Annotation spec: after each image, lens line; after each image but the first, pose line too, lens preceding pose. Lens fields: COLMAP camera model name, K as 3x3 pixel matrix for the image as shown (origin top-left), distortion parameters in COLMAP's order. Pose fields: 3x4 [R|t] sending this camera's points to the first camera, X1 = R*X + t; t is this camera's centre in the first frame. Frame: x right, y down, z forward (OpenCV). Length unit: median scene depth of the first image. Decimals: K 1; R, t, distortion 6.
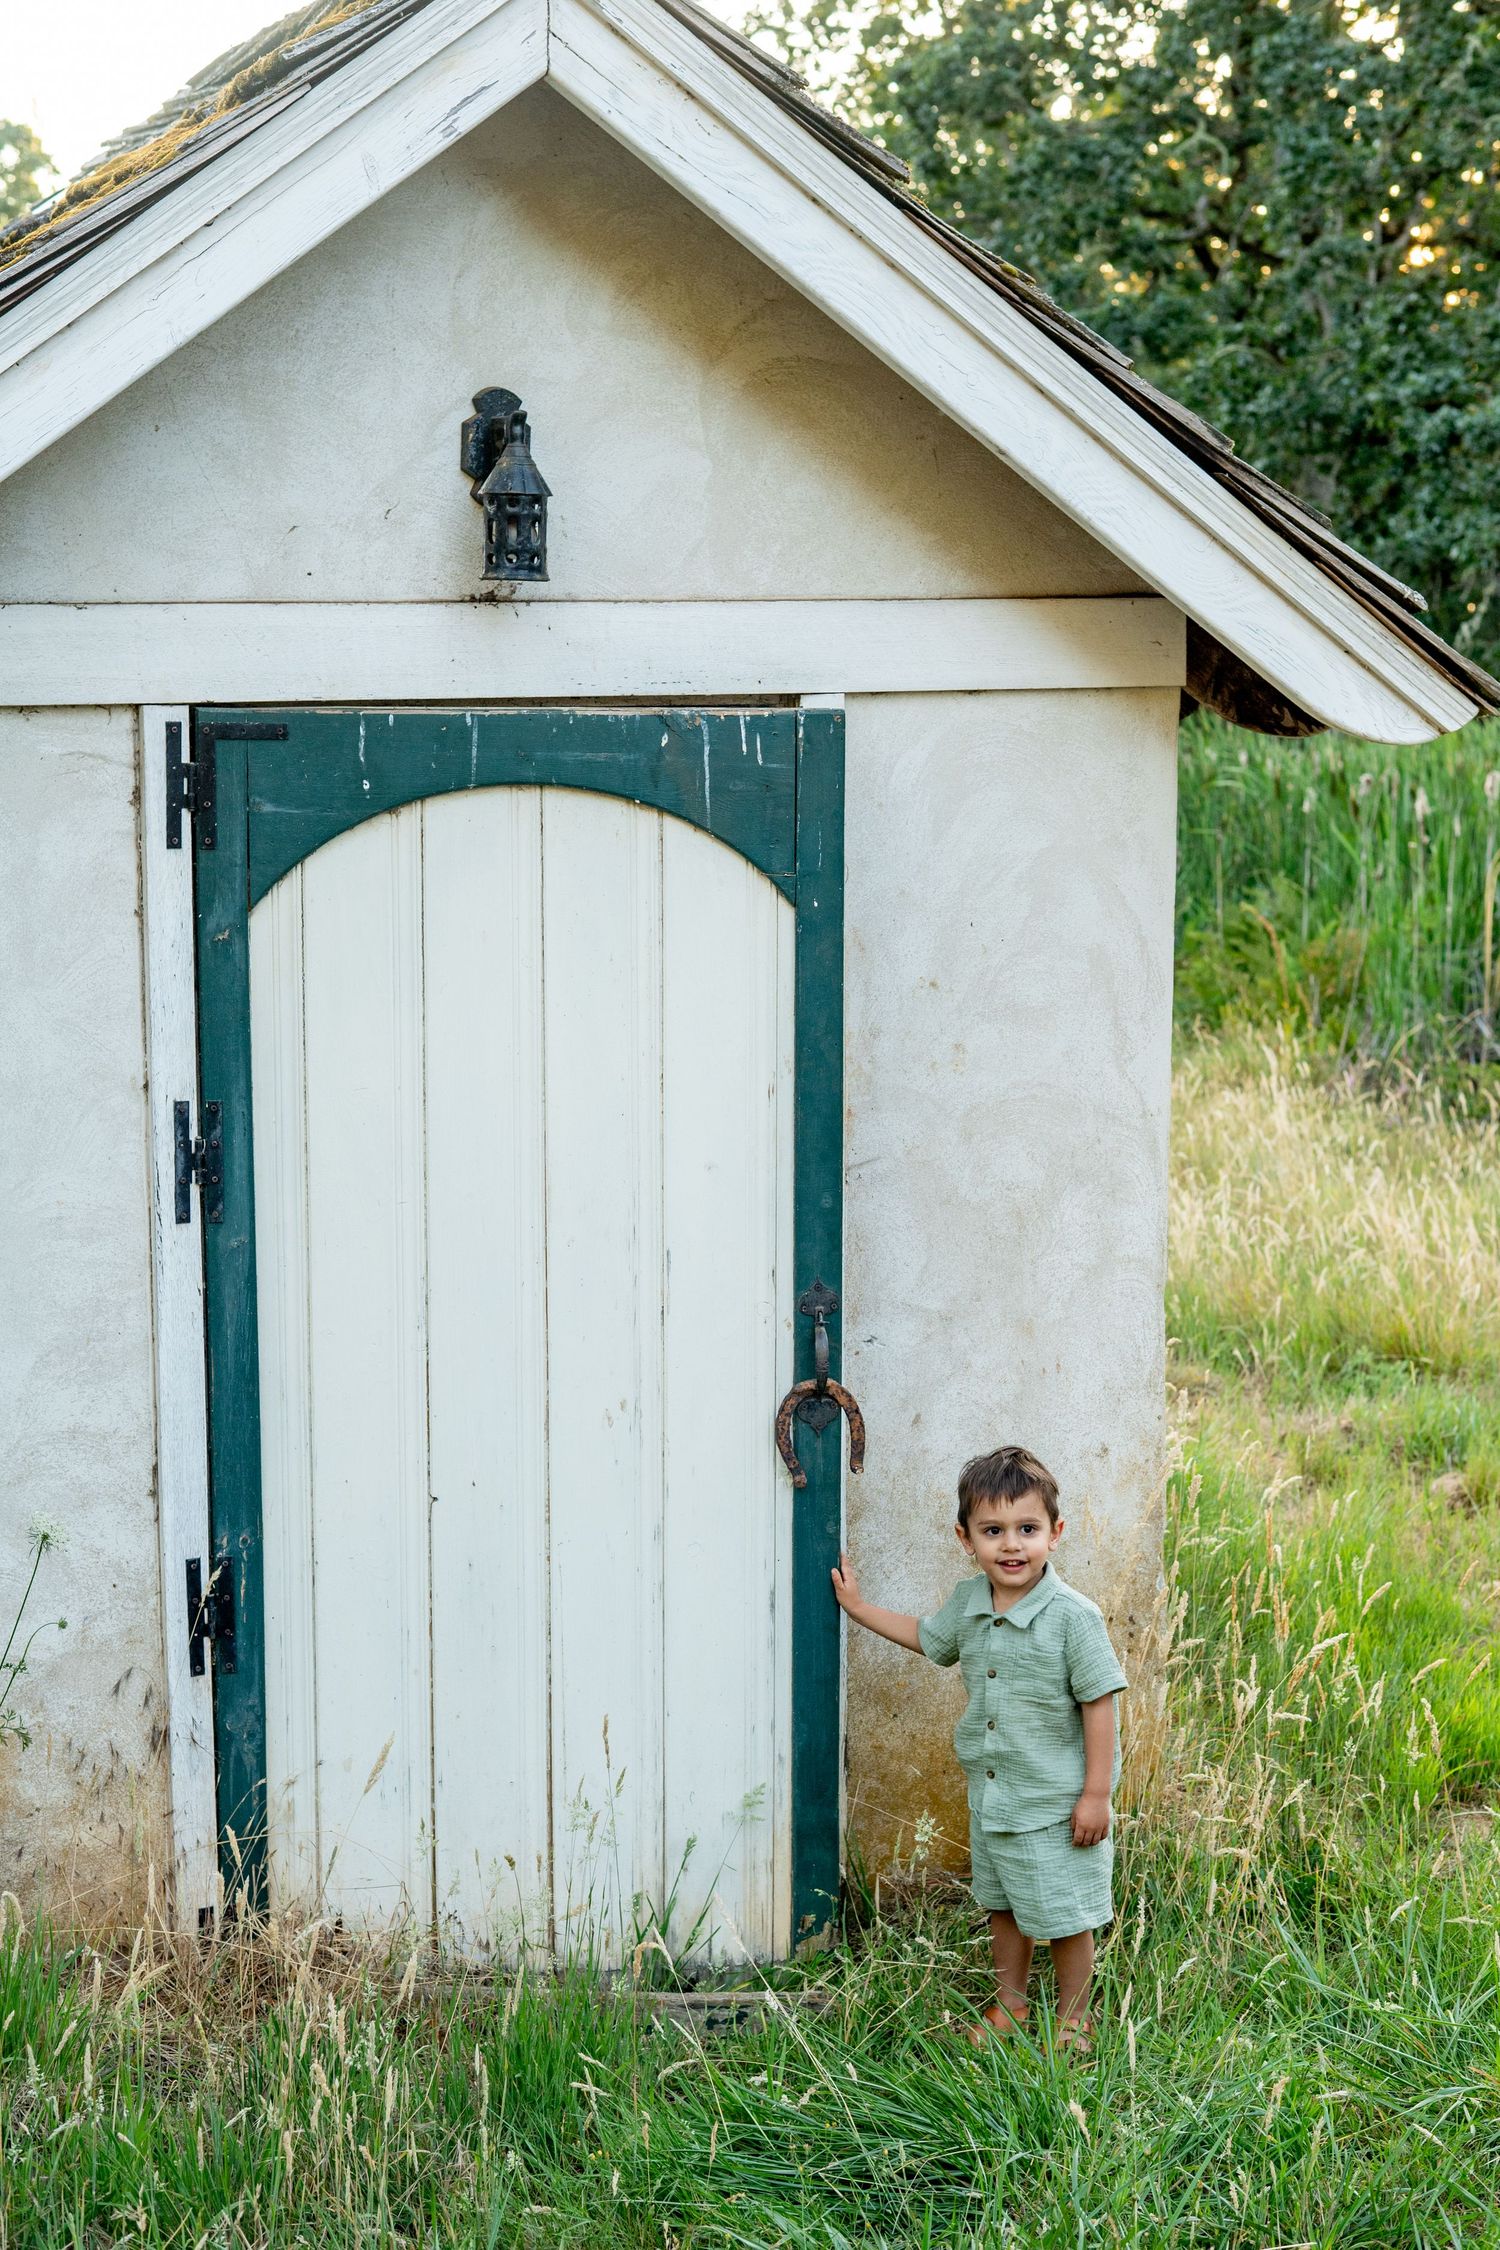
lens RADIAL K [[3649.5, 0, 750.0], [0, 3649.5, 1125.0], [0, 0, 1]] dist [0.027629, -0.179521]
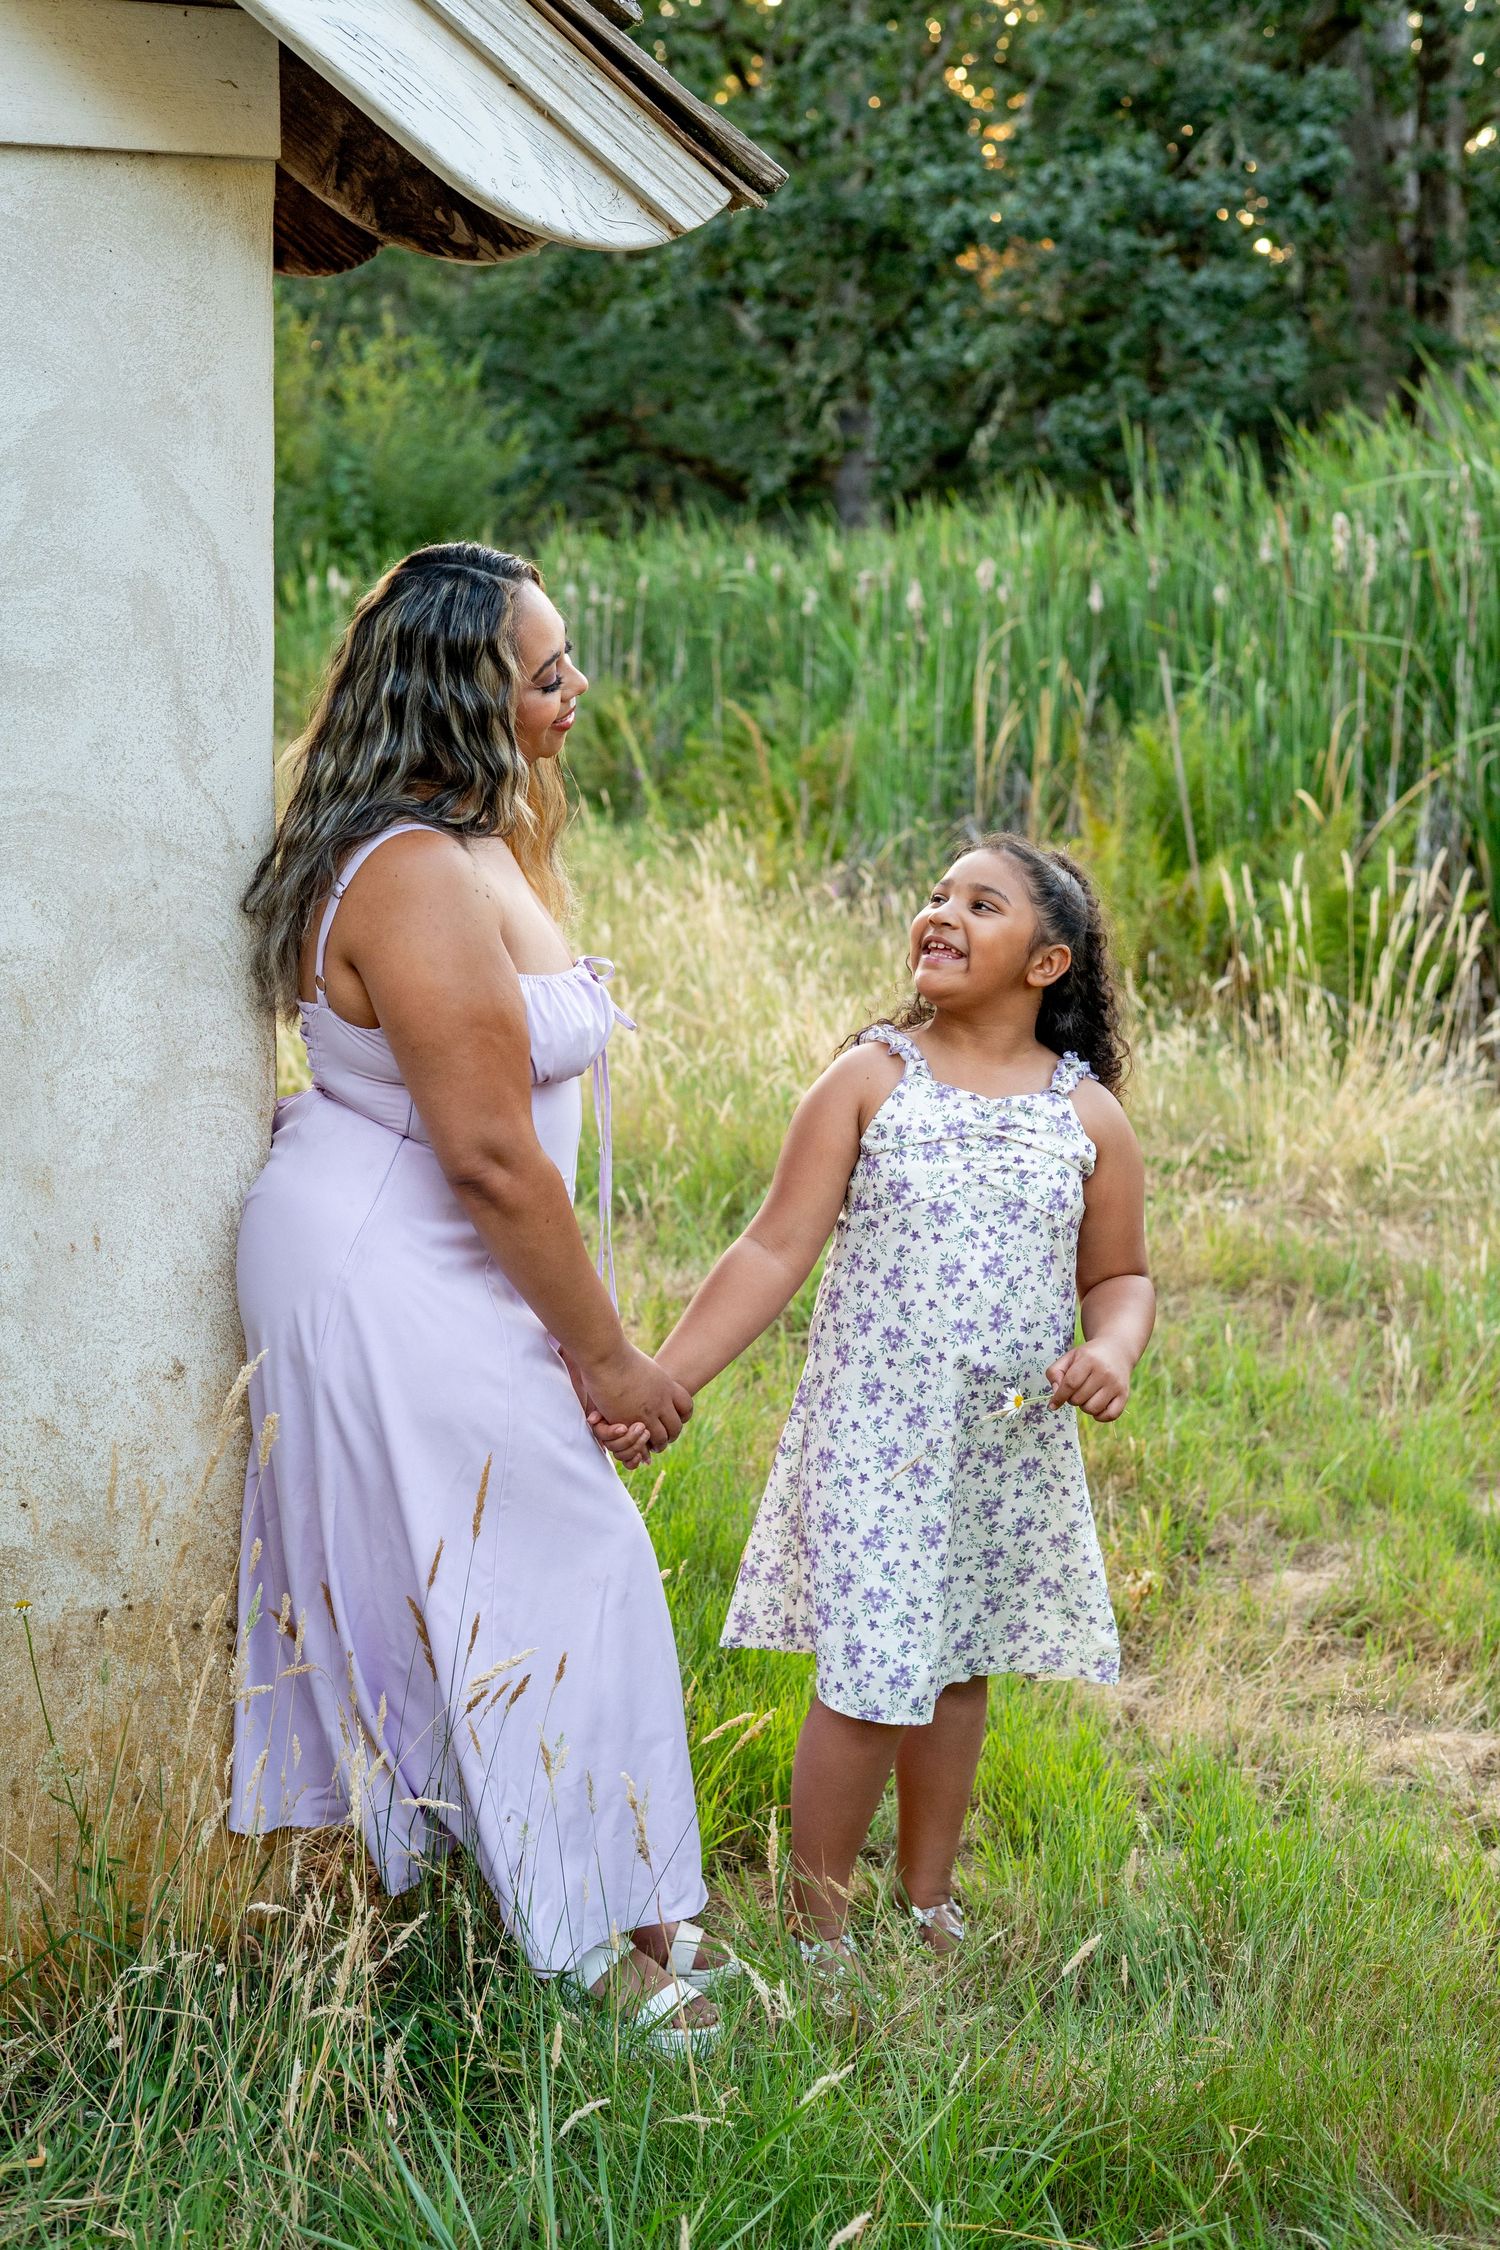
lens RADIAL K [[3649.5, 0, 750.0], [0, 3649.5, 1125.0], [0, 0, 1]] dist [0.027629, -0.179521]
pose [[0.991986, -0.002688, 0.126322, 0.058314], [-0.003358, 0.998860, 0.047626, 0.007508], [-0.126306, -0.047668, 0.990845, 0.175789]]
